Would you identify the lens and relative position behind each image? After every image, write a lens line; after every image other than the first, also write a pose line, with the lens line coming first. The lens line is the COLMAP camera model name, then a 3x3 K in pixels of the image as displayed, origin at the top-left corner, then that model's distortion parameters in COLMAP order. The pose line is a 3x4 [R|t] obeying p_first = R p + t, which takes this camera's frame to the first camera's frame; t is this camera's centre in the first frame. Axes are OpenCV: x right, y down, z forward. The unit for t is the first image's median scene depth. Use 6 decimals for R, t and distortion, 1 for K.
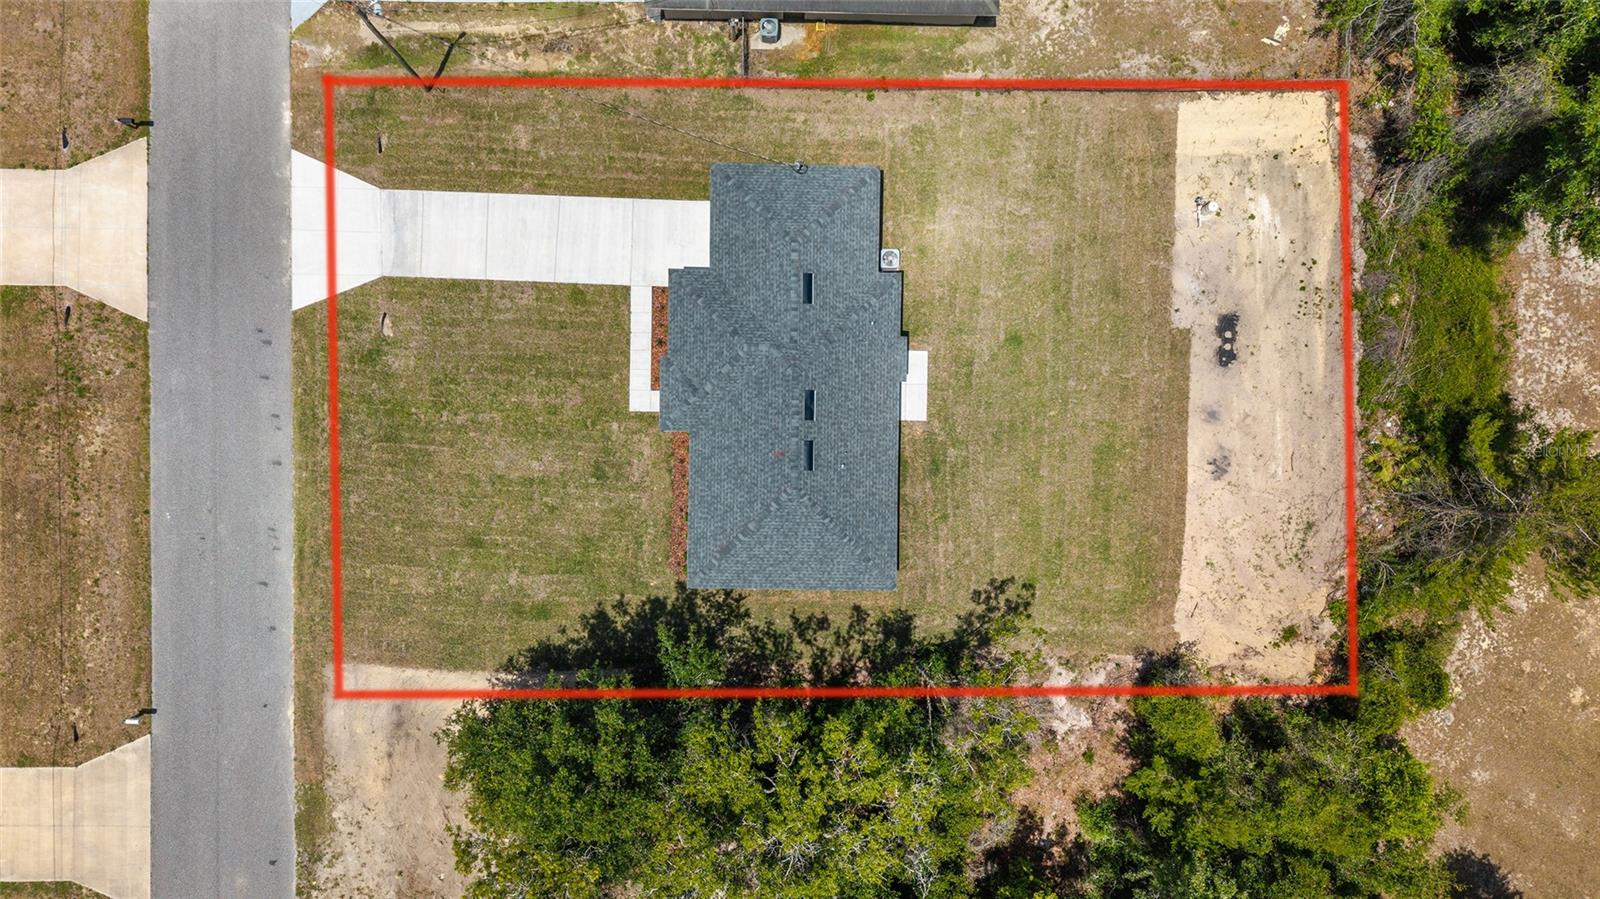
lens RADIAL K [[1078.9, 0, 800.0], [0, 1078.9, 449.5], [0, 0, 1]] dist [0.008544, -0.006295]
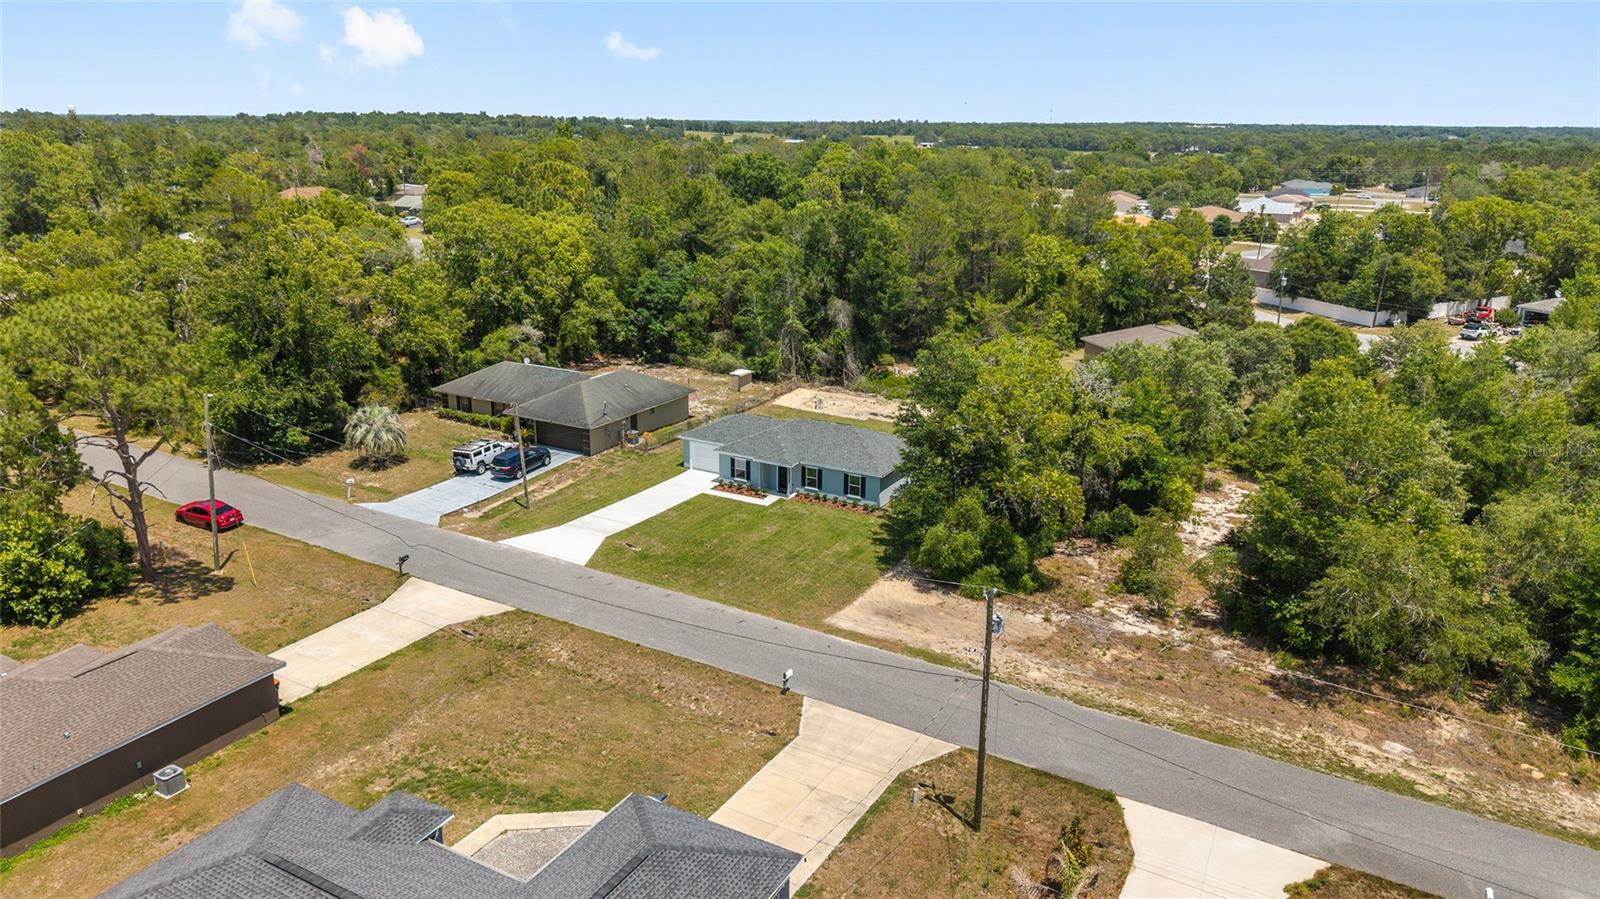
lens RADIAL K [[1067.6, 0, 801.7], [0, 1067.6, 457.4], [0, 0, 1]] dist [0.035580, -0.051873]
pose [[0.473906, -0.278921, 0.835234, -1.423494], [0.880575, 0.151125, -0.449165, 0.702588], [-0.000943, 0.948348, 0.317230, 0.427603]]
